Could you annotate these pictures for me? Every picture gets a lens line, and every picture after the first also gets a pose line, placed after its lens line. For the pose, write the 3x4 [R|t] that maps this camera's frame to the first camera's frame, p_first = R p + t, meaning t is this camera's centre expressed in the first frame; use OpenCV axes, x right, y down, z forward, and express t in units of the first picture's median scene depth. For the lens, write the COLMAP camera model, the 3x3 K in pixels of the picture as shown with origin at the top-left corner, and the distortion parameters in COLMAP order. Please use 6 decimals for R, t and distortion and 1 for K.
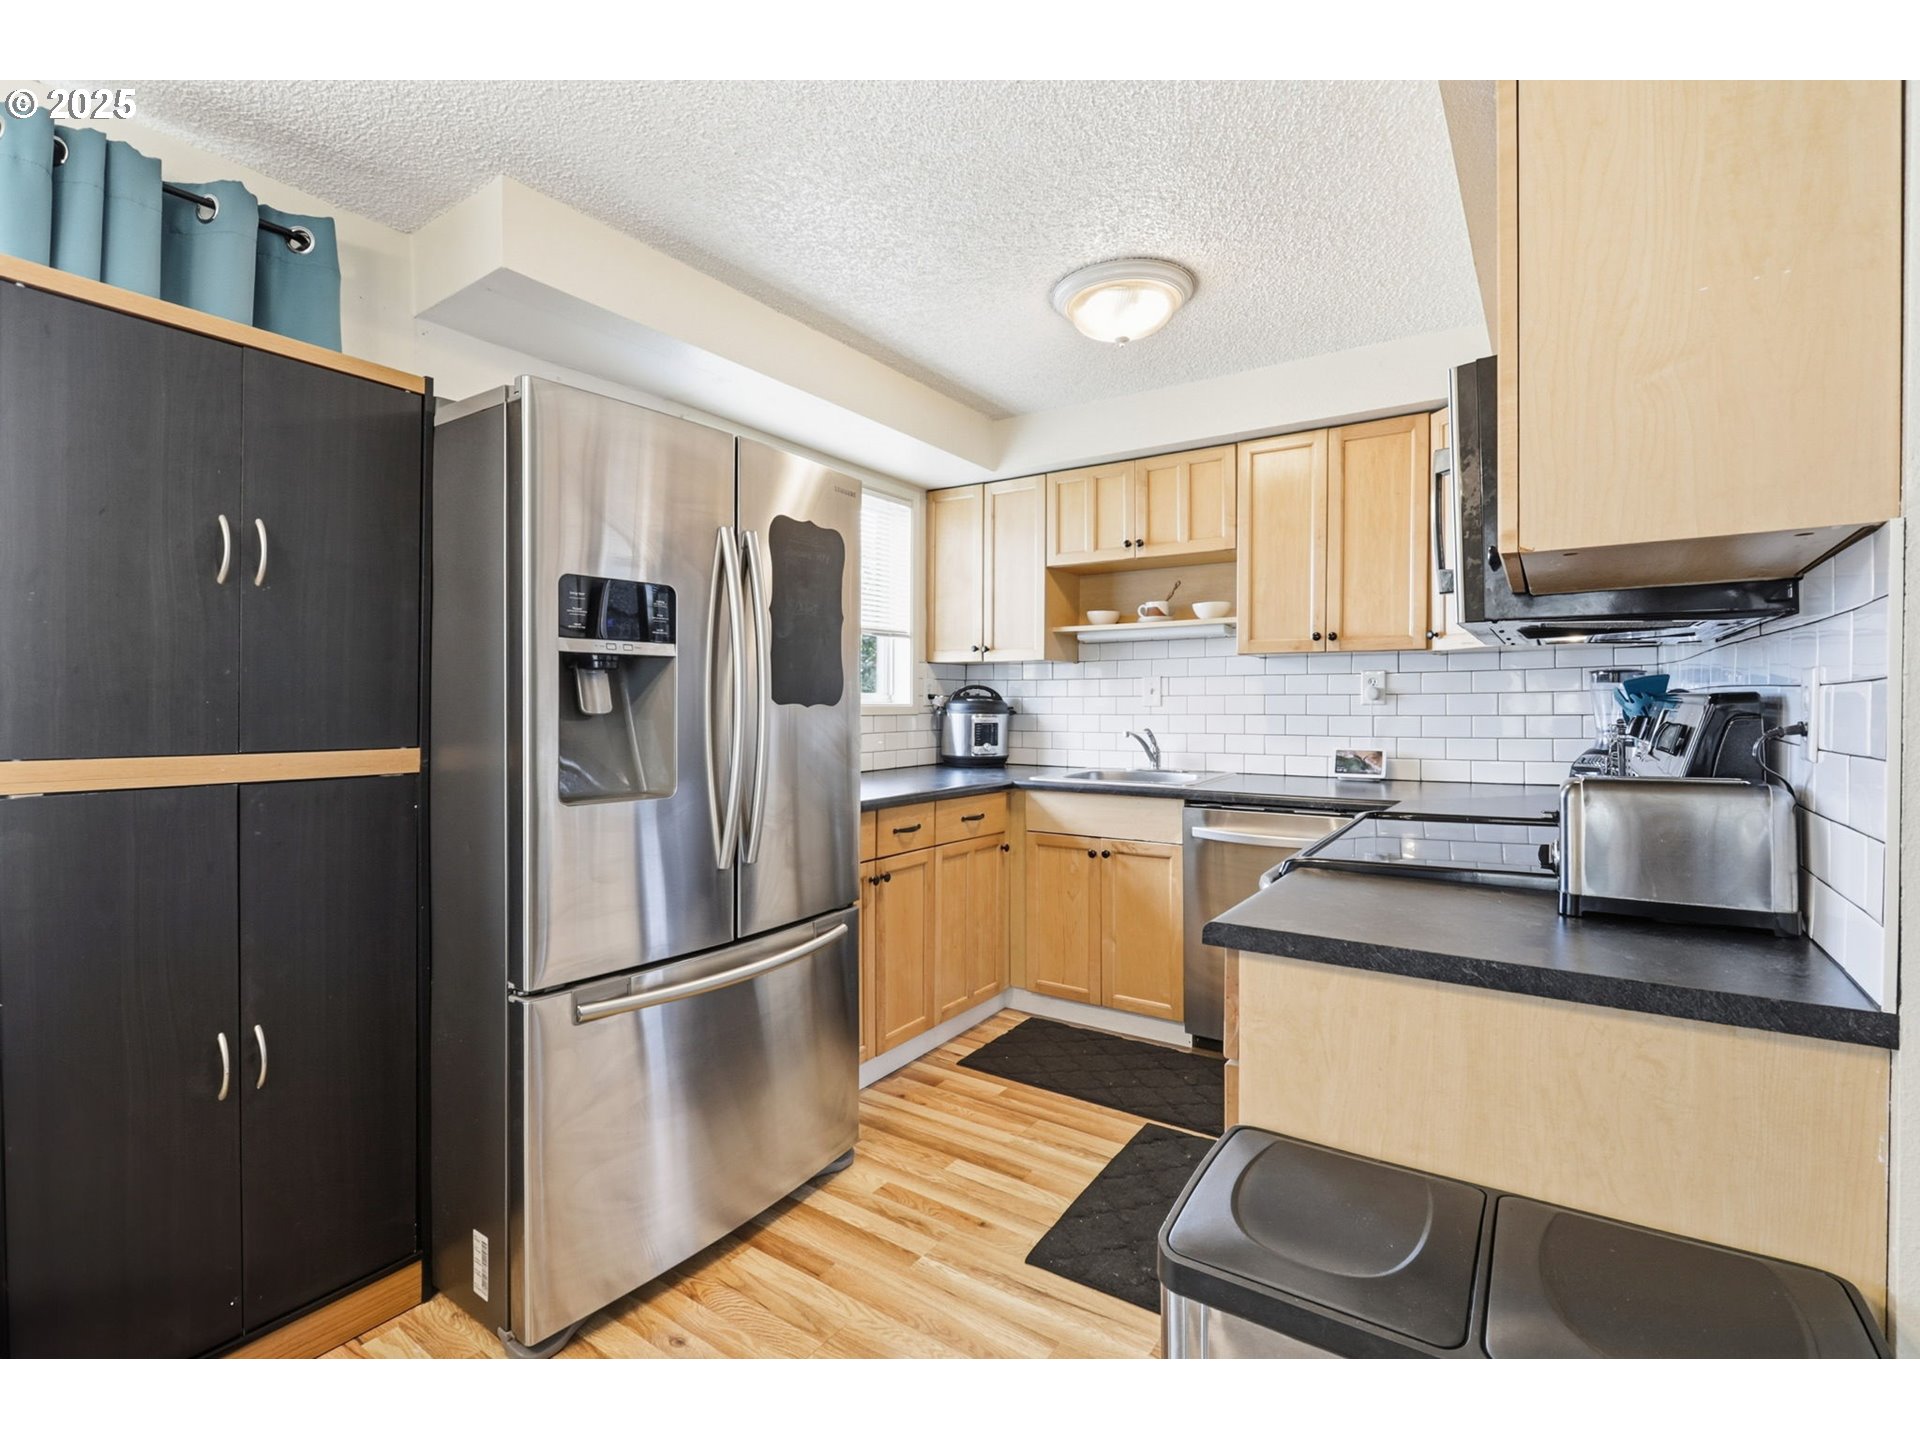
lens RADIAL K [[886.7, 0, 941.3], [0, 886.7, 702.3], [0, 0, 1]] dist [-0.003363, -0.000209]
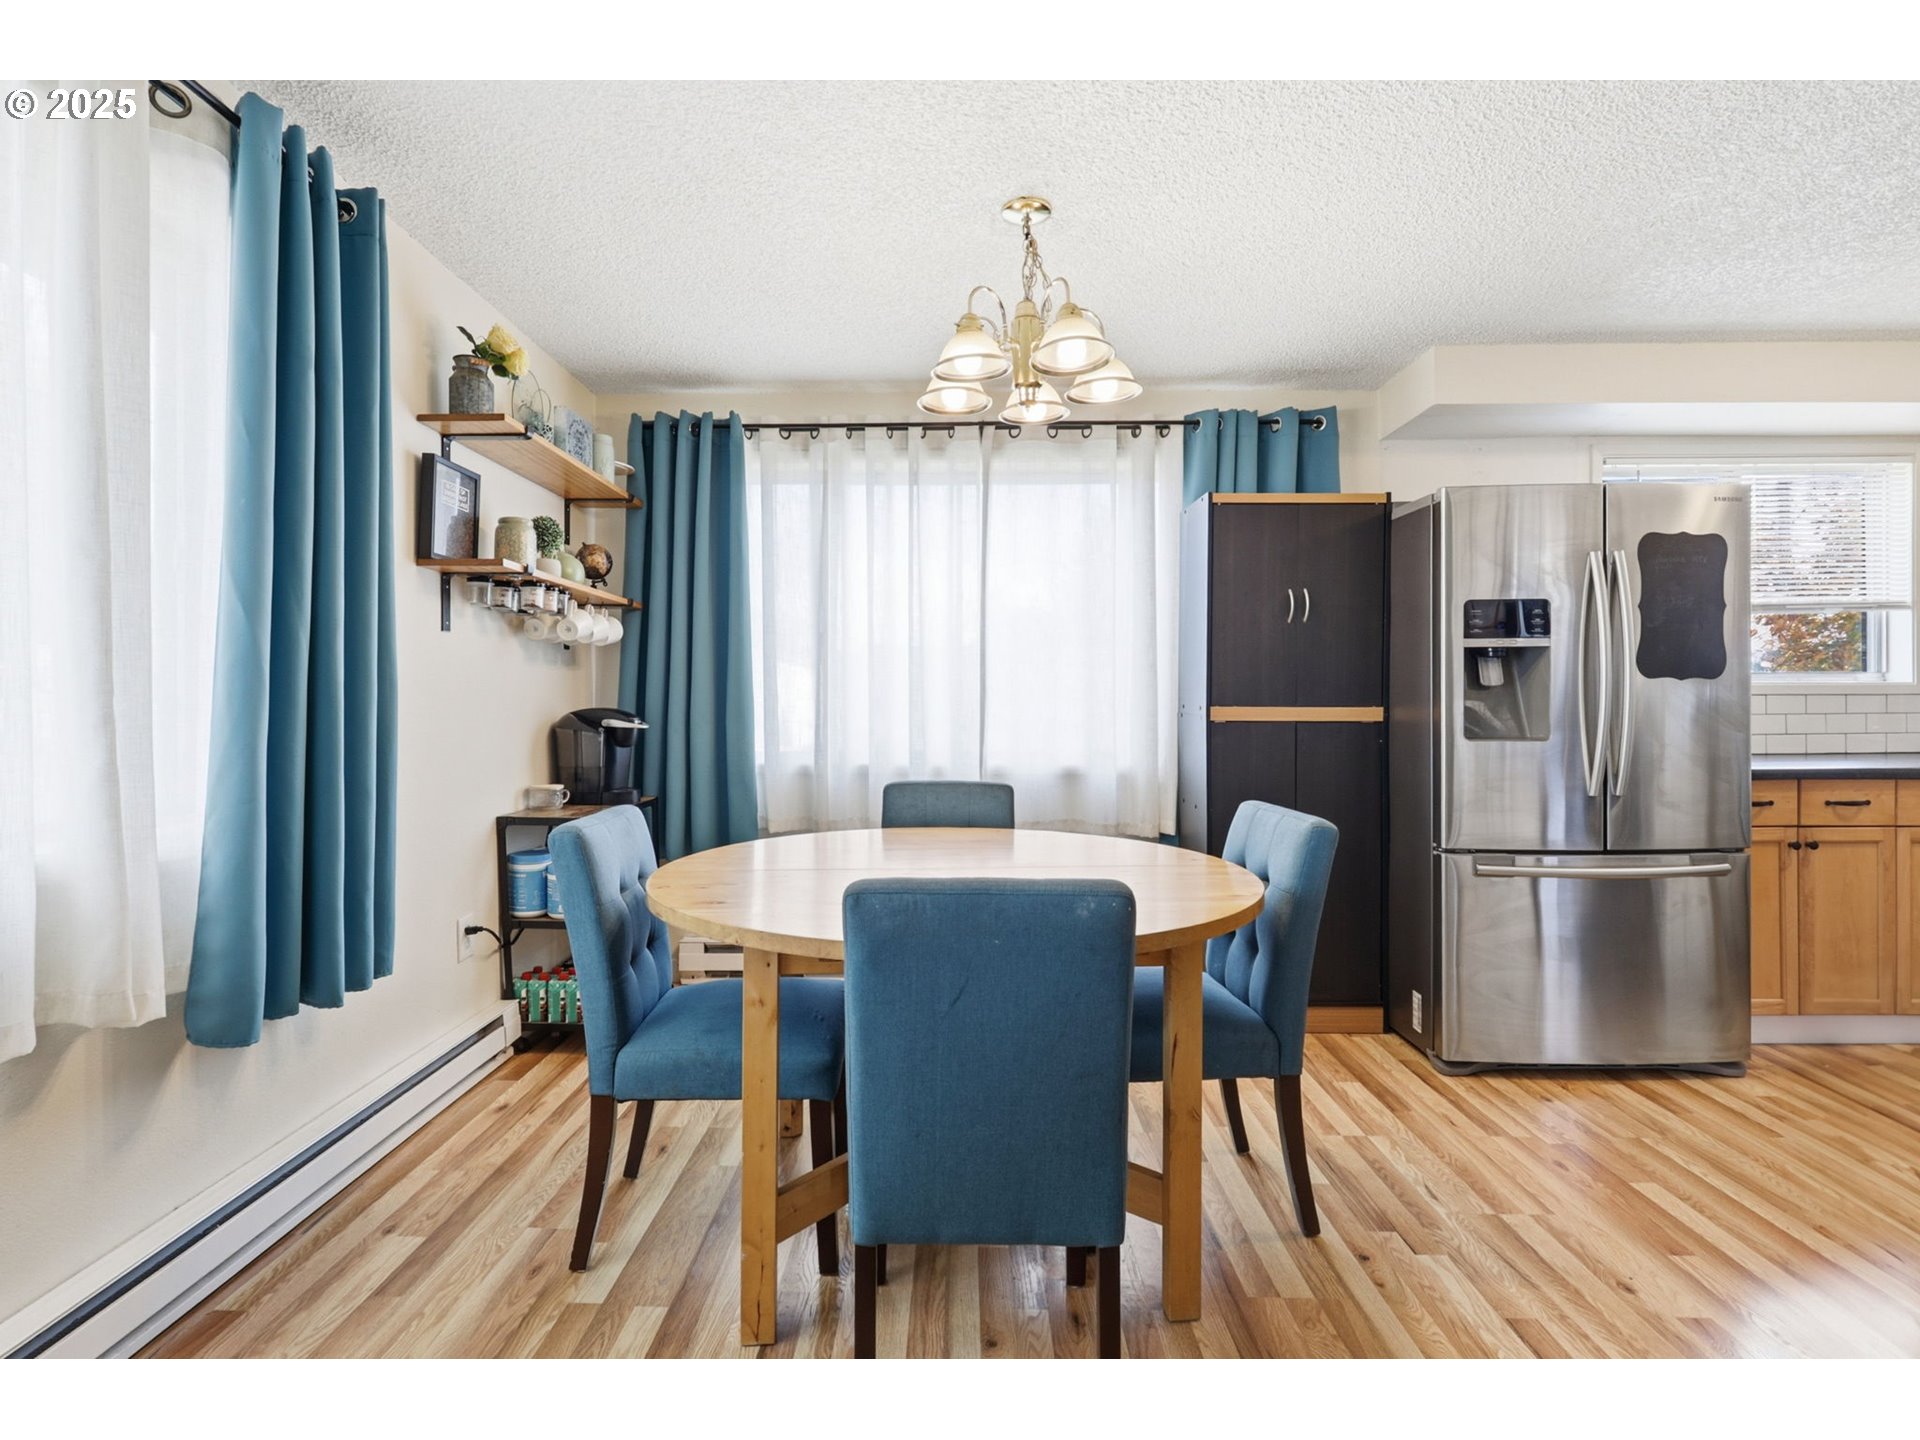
lens RADIAL K [[909.5, 0, 934.4], [0, 909.5, 713.9], [0, 0, 1]] dist [0.001448, -0.000345]
pose [[0.549693, 0.008129, -0.835327, 0.222793], [0.004299, 0.999912, 0.012560, 0.020665], [0.835356, -0.010495, 0.549609, -0.381978]]
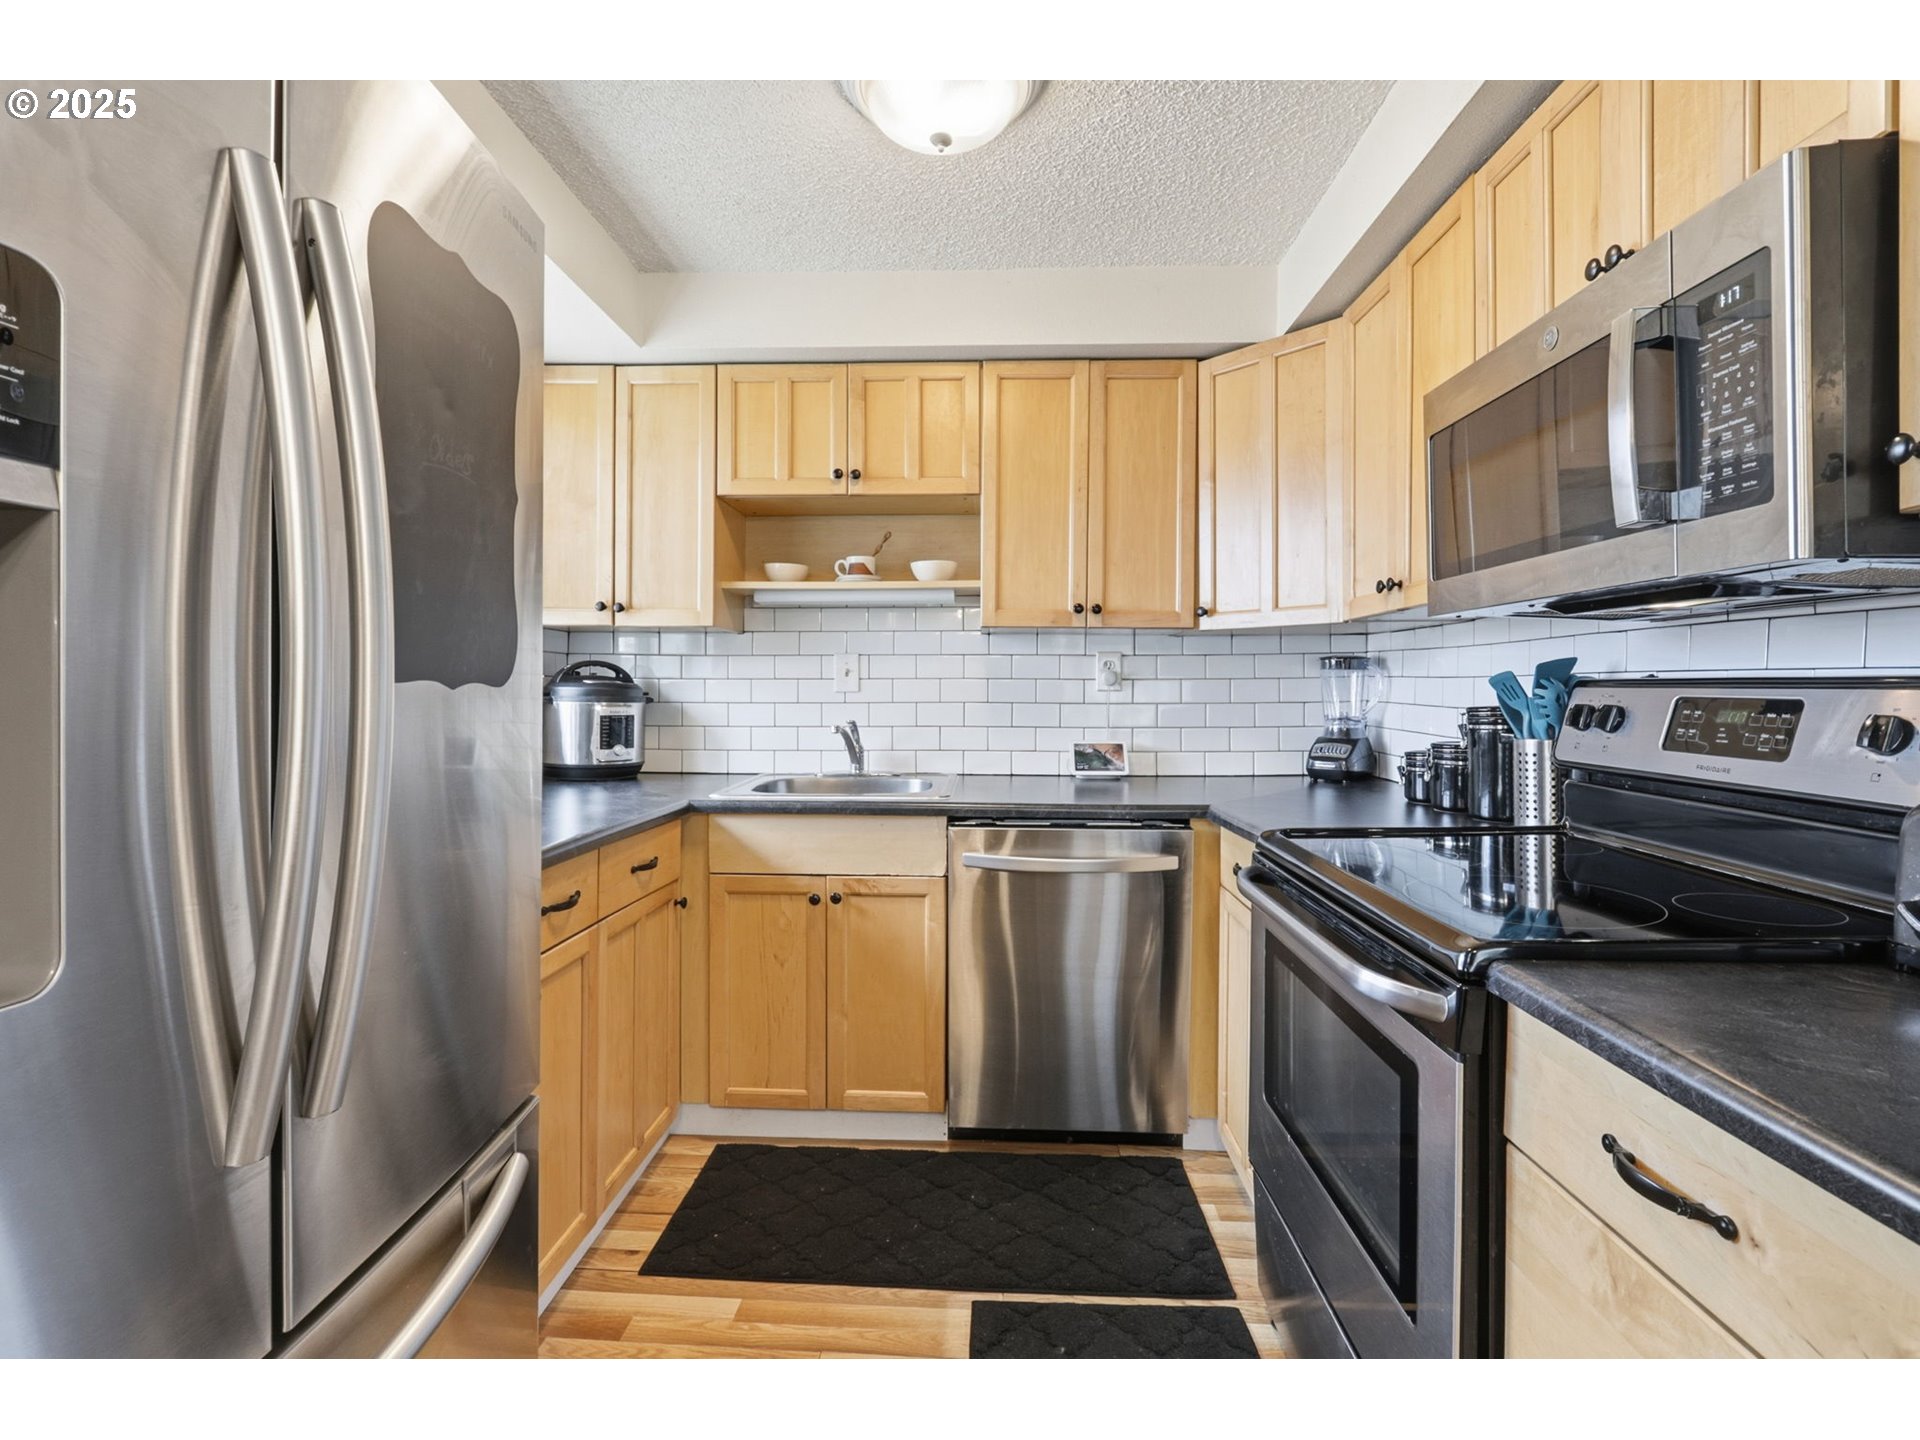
lens RADIAL K [[896.7, 0, 951.1], [0, 896.7, 696.6], [0, 0, 1]] dist [-0.002337, -0.000138]
pose [[0.851404, 0.000838, 0.524510, -0.112348], [-0.005494, 0.999958, 0.007319, 0.002733], [-0.524482, -0.009113, 0.851373, 0.329493]]
